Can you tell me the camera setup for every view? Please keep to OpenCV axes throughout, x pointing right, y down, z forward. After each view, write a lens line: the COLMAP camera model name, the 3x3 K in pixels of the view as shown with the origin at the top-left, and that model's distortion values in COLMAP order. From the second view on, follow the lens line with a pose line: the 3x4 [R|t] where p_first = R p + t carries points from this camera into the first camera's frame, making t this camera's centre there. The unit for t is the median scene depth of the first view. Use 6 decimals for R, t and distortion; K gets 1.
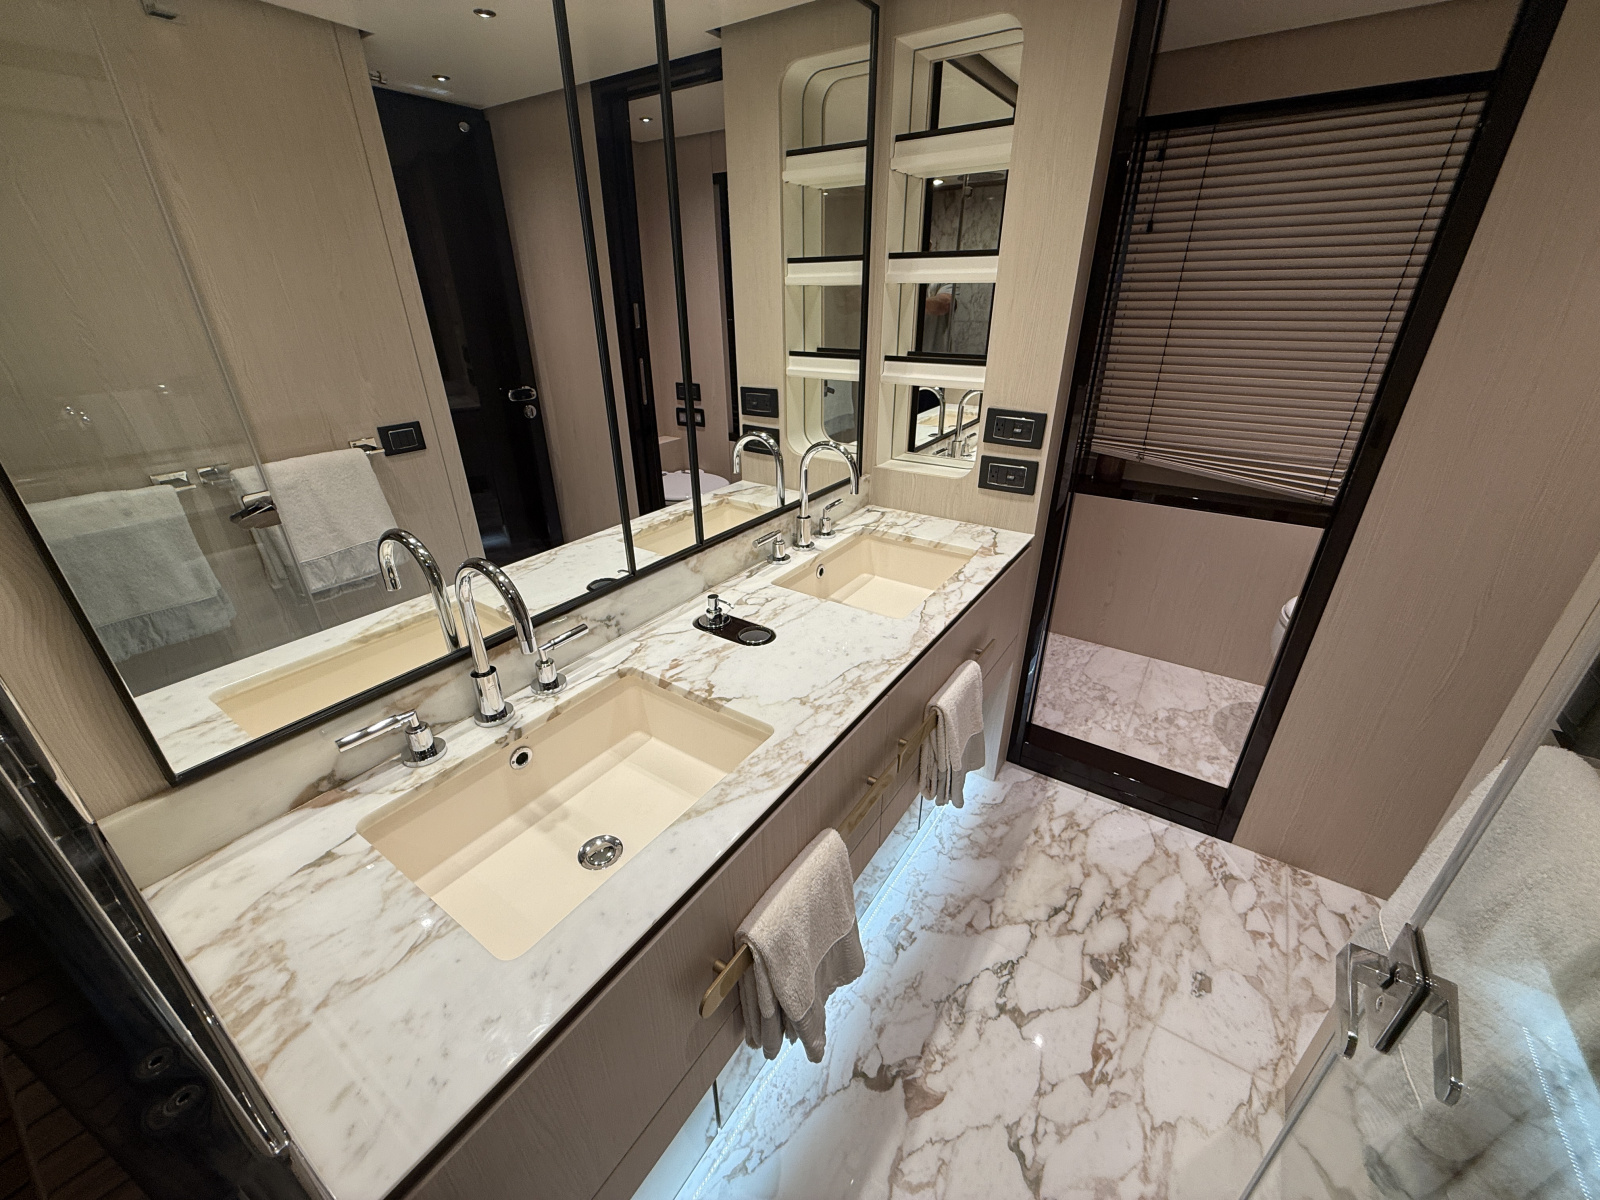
lens RADIAL K [[634.2, 0, 793.8], [0, 634.2, 599.5], [0, 0, 1]] dist [0.000508, 0.000016]
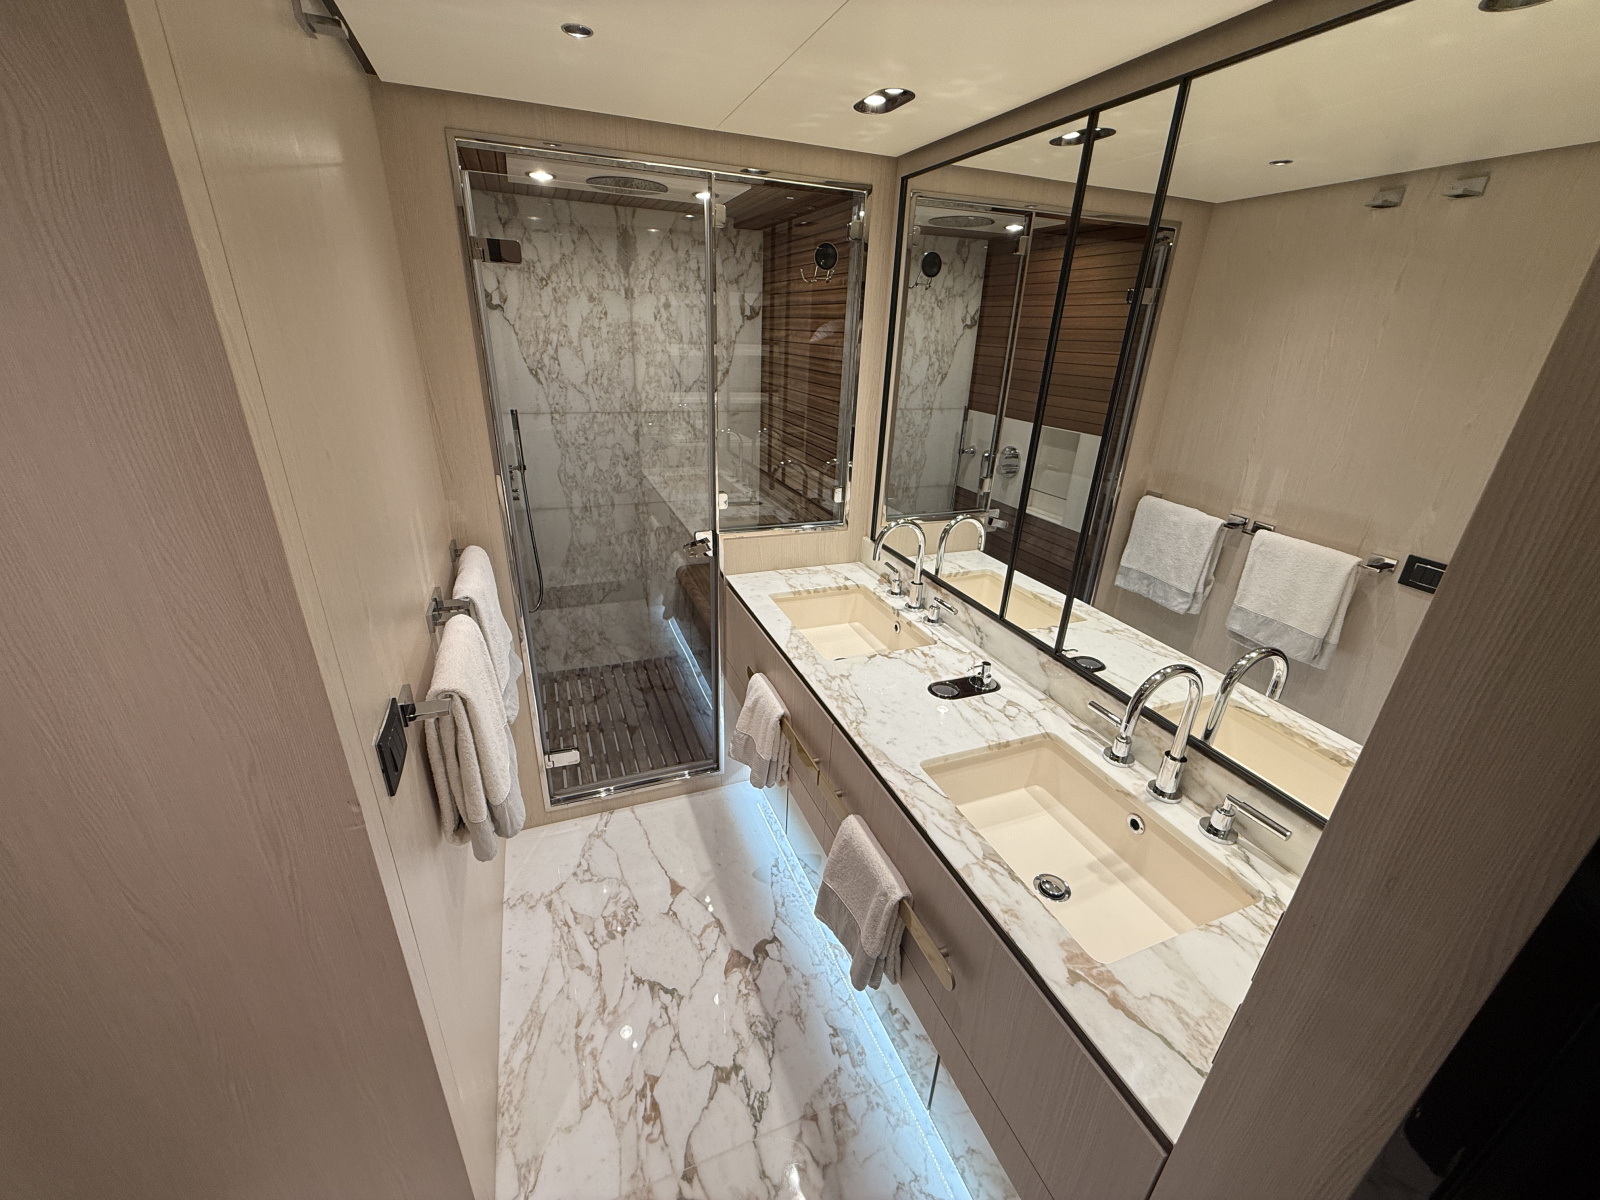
lens RADIAL K [[634.2, 0, 793.8], [0, 634.2, 599.5], [0, 0, 1]] dist [0.000508, 0.000016]
pose [[-0.559487, 0.314135, -0.767003, 0.908578], [-0.391191, 0.715757, 0.578500, -0.609580], [0.730715, 0.623708, -0.277570, 0.947656]]
